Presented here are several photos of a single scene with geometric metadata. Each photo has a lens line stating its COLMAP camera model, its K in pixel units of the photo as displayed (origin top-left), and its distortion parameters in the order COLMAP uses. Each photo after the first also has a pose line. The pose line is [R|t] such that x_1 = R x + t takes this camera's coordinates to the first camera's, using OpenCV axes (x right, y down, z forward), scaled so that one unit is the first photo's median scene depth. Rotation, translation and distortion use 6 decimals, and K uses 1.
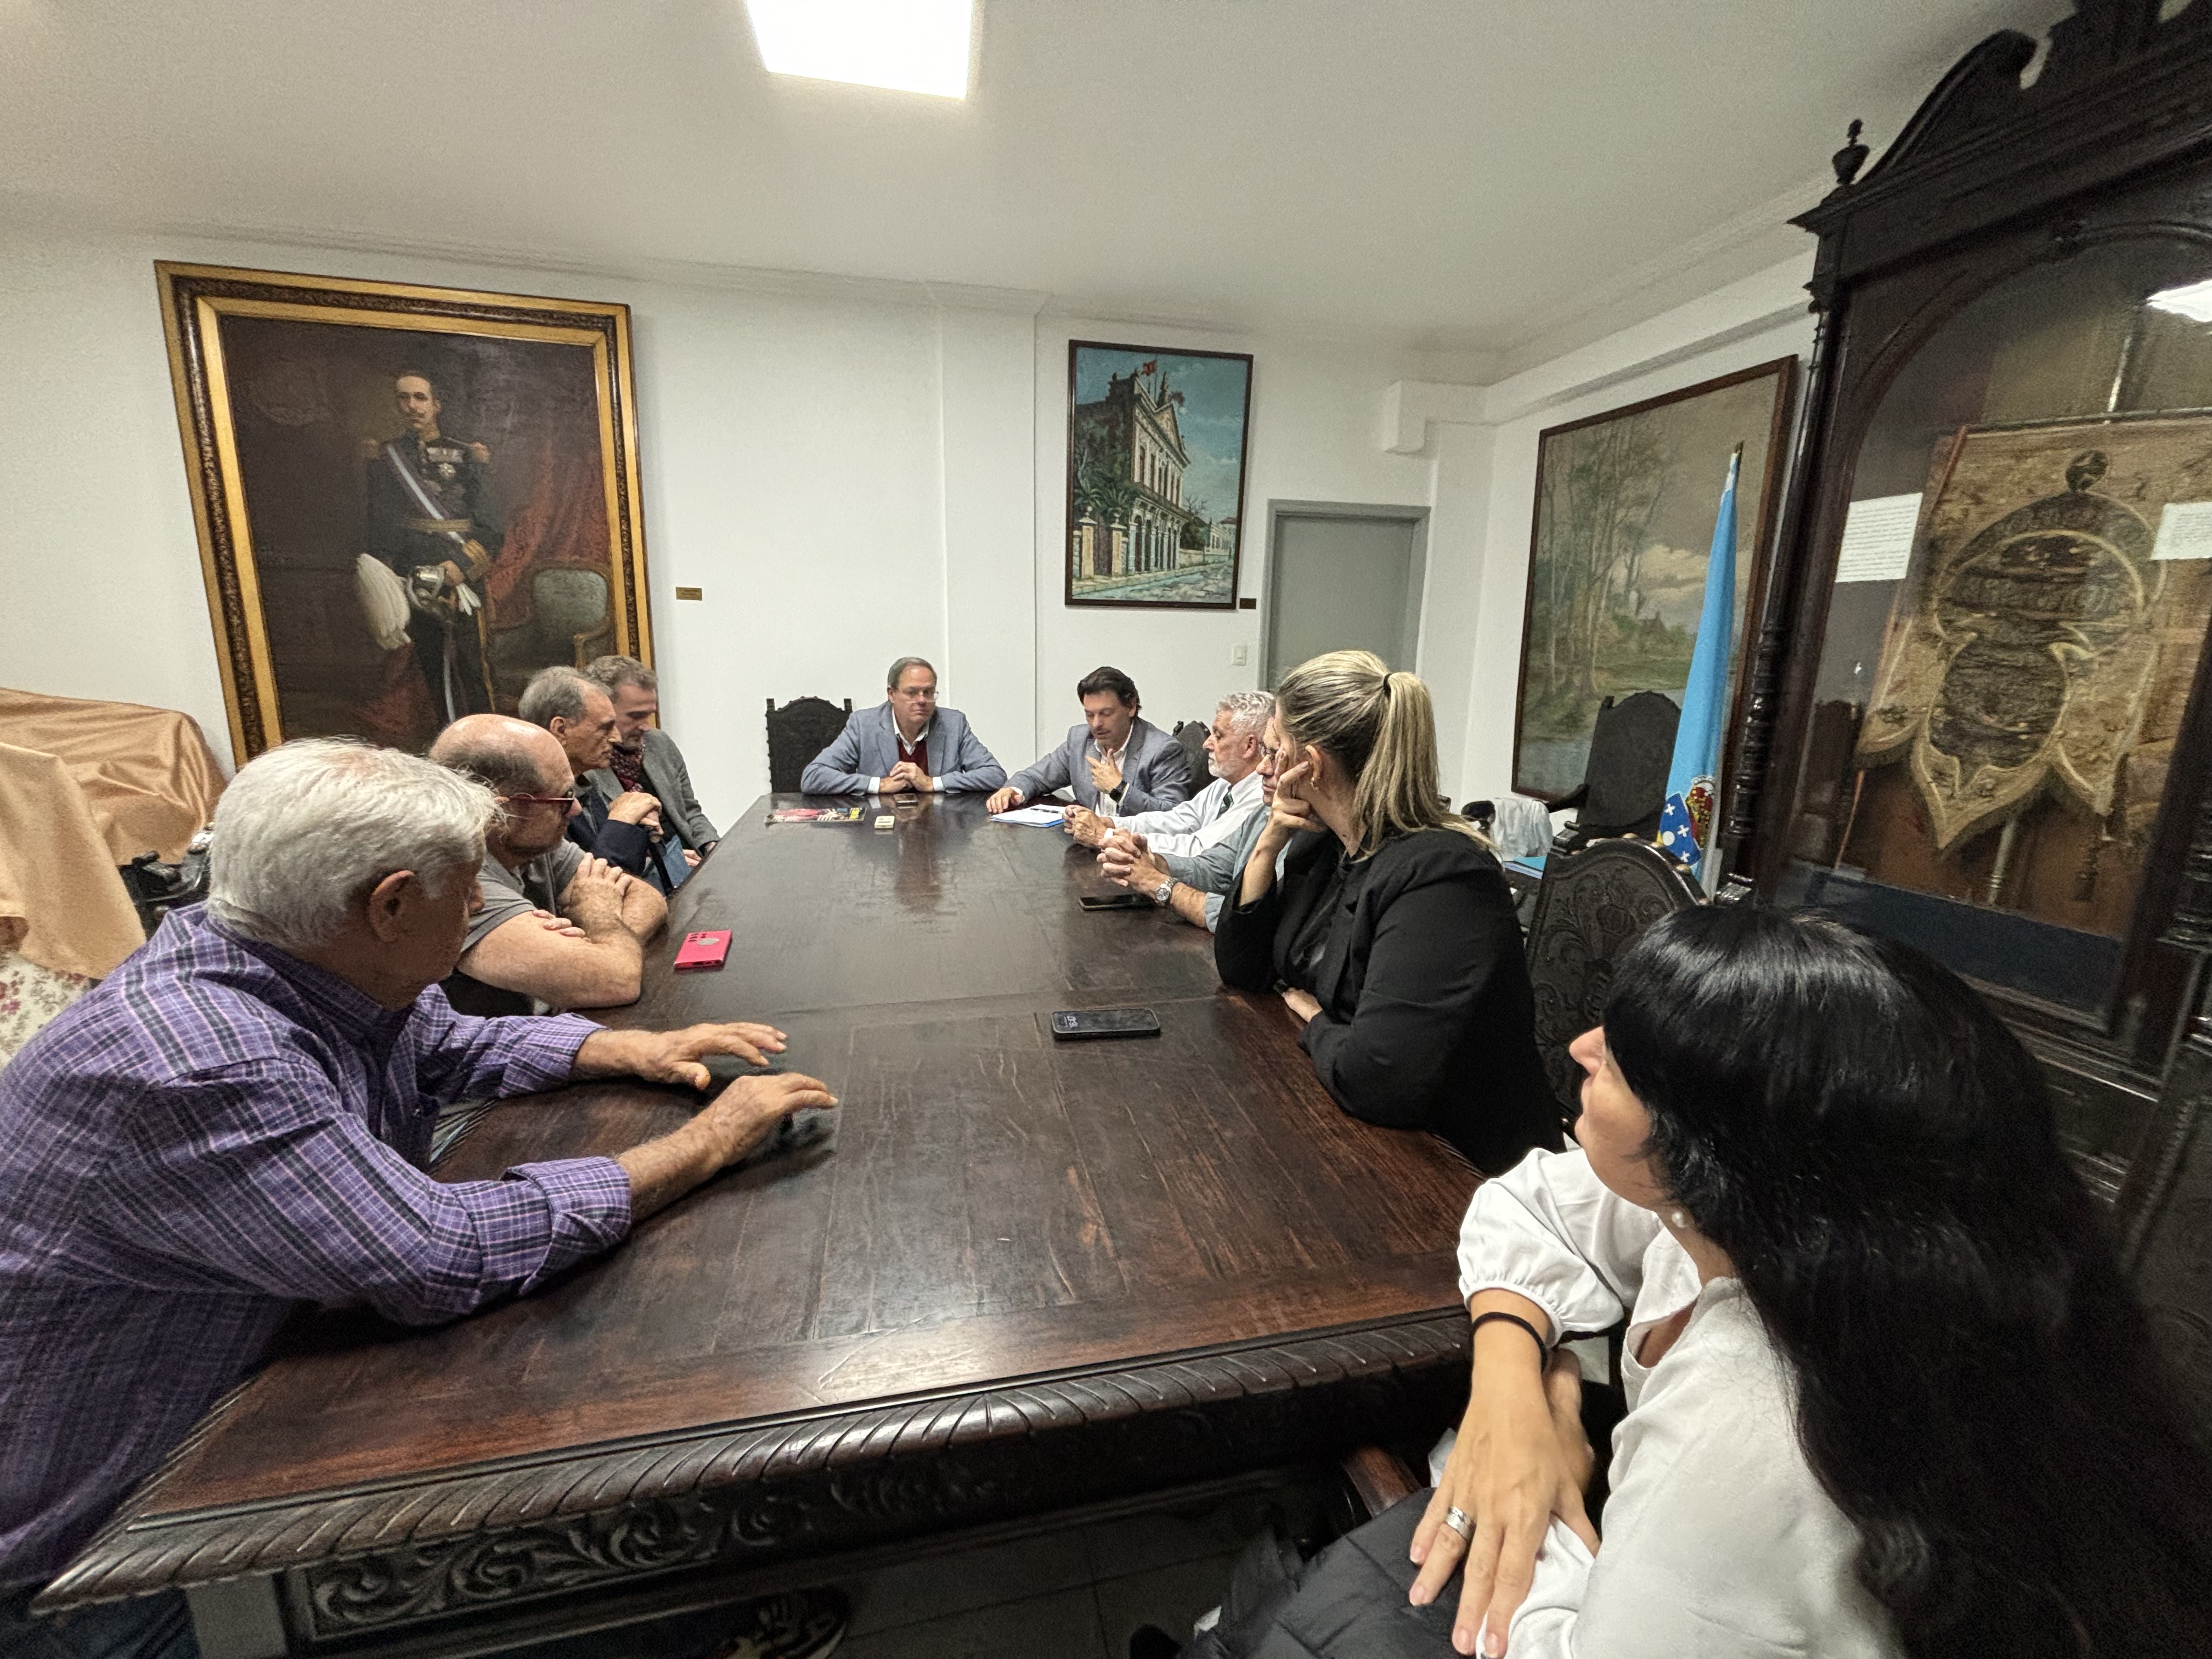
lens RADIAL K [[897.0, 0, 1110.6], [0, 897.0, 833.6], [0, 0, 1]] dist [-0.004324, -0.000221]
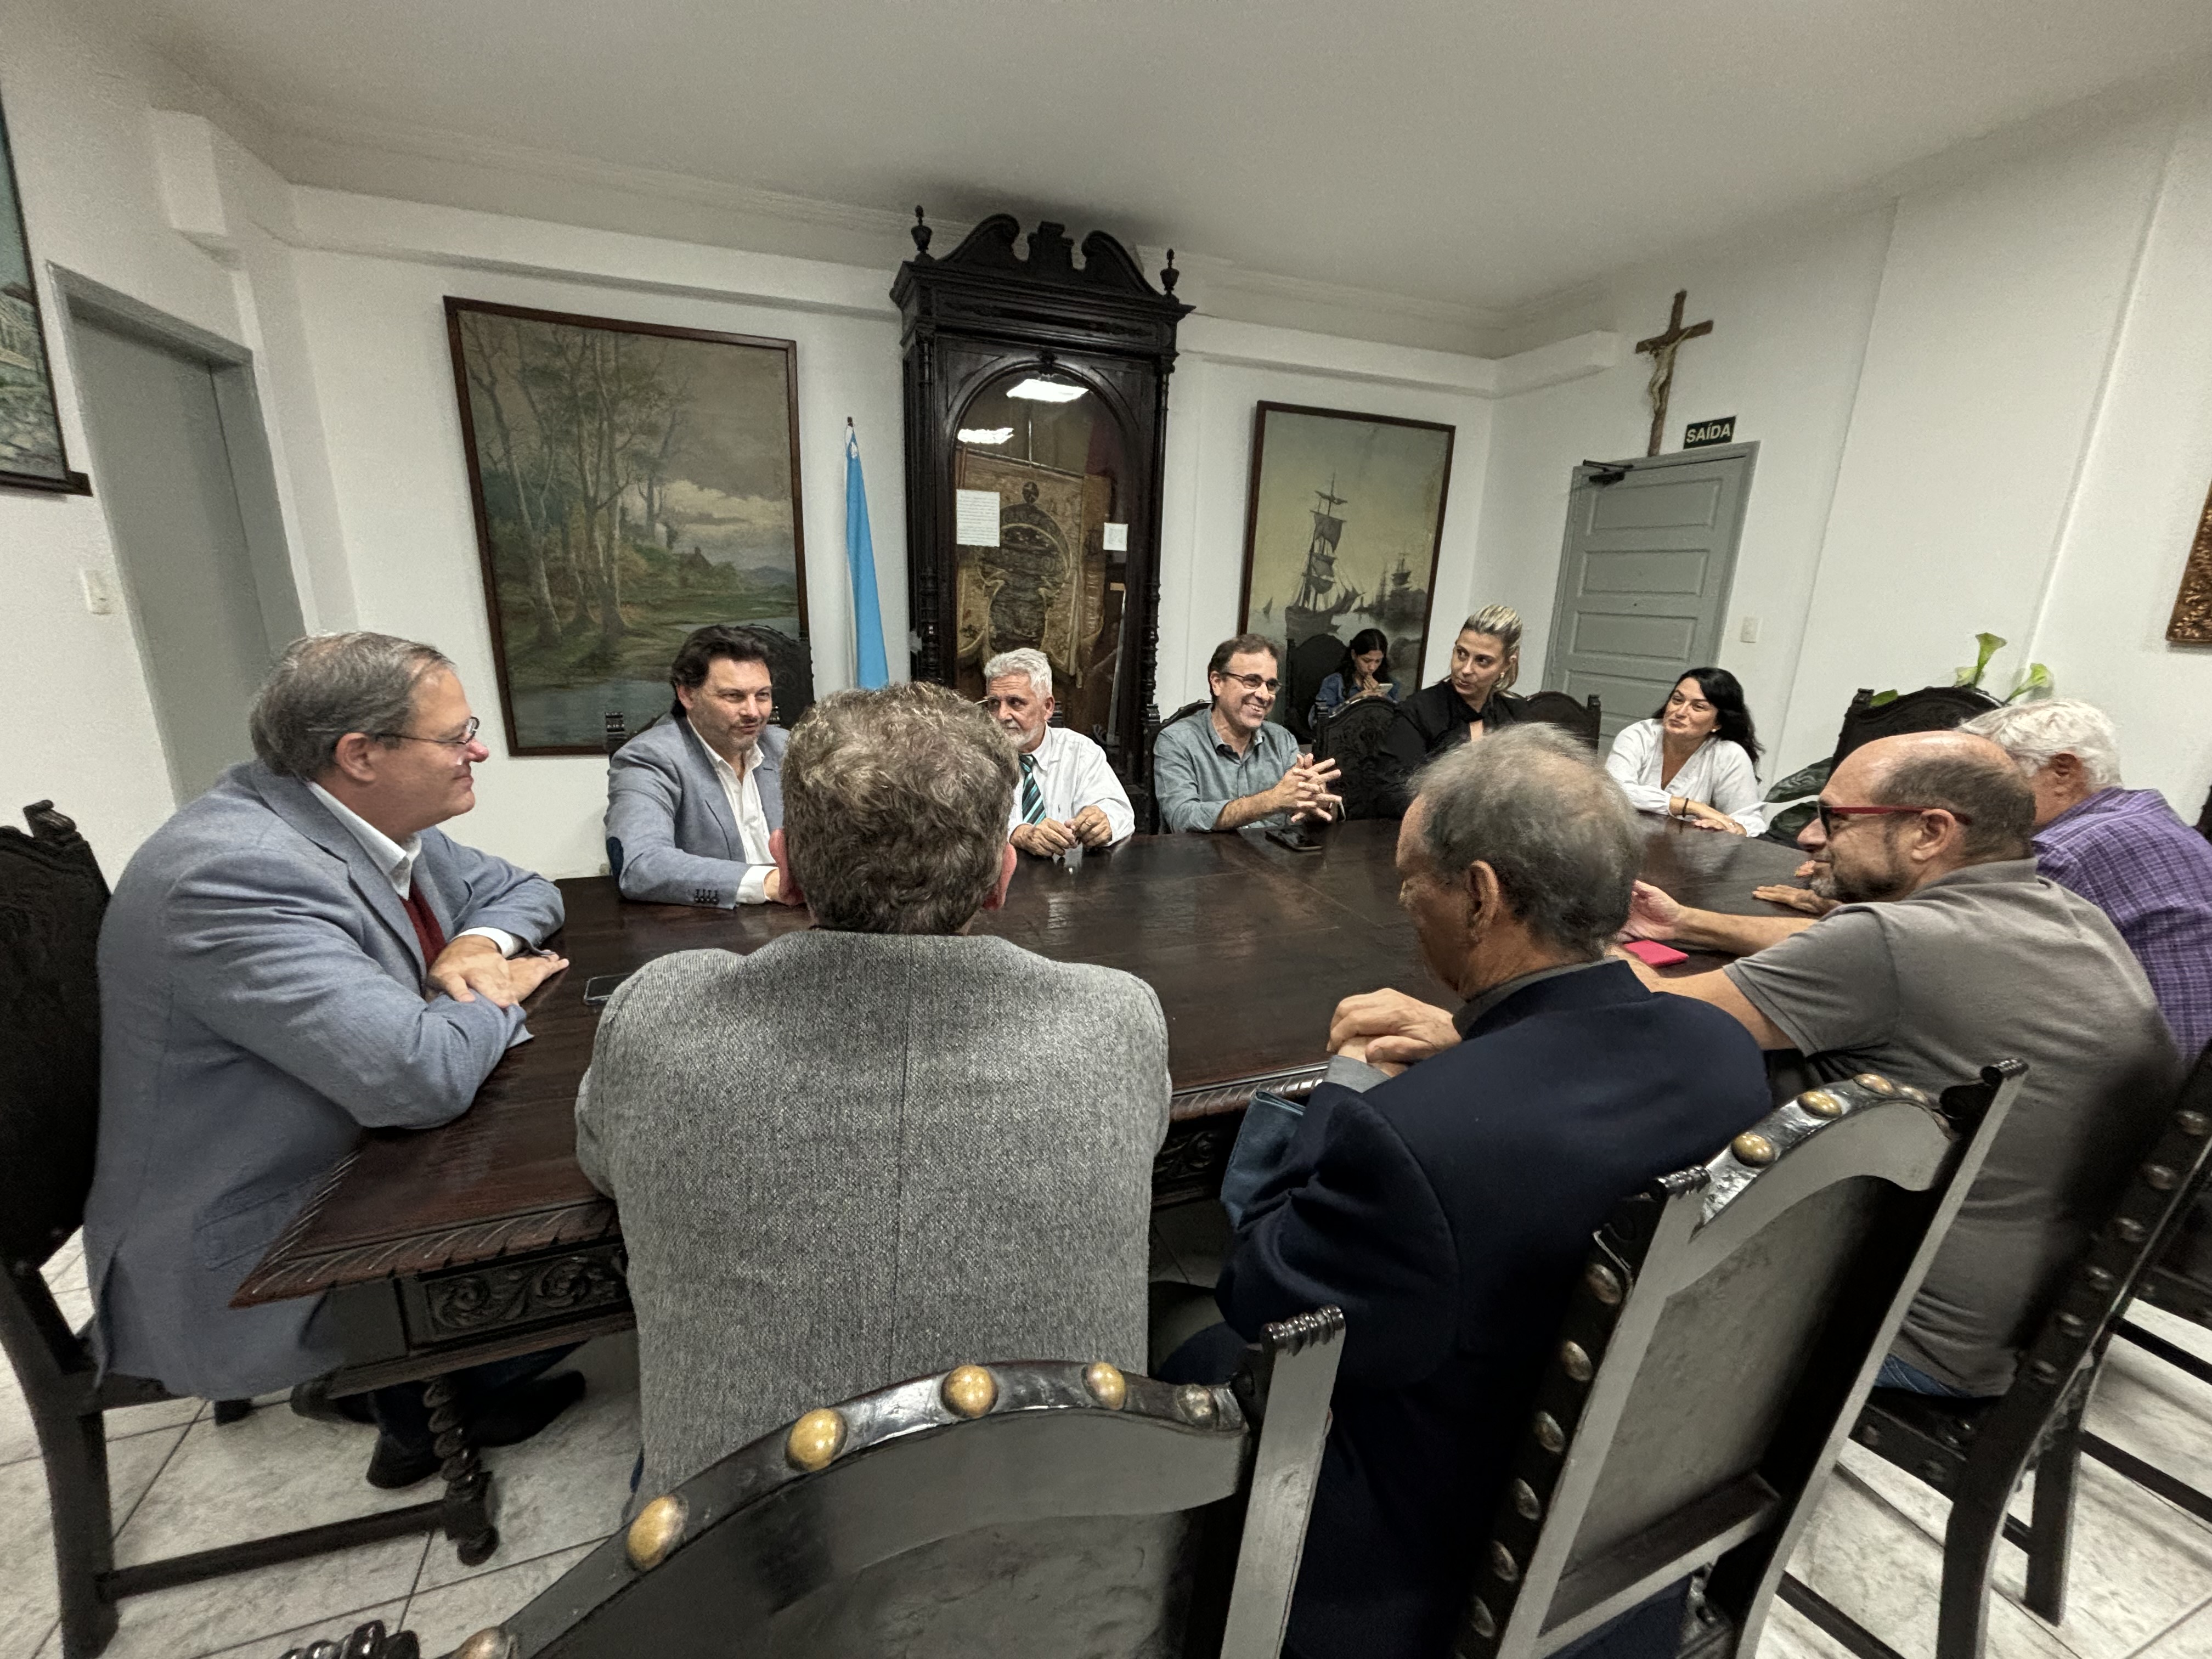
lens RADIAL K [[897.0, 0, 1114.9], [0, 897.0, 826.3], [0, 0, 1]] dist [-0.004324, -0.000221]
pose [[-0.142681, -0.266057, 0.953339, -0.522993], [0.175670, 0.941094, 0.288931, -0.153194], [-0.974054, 0.208698, -0.087538, 0.663512]]
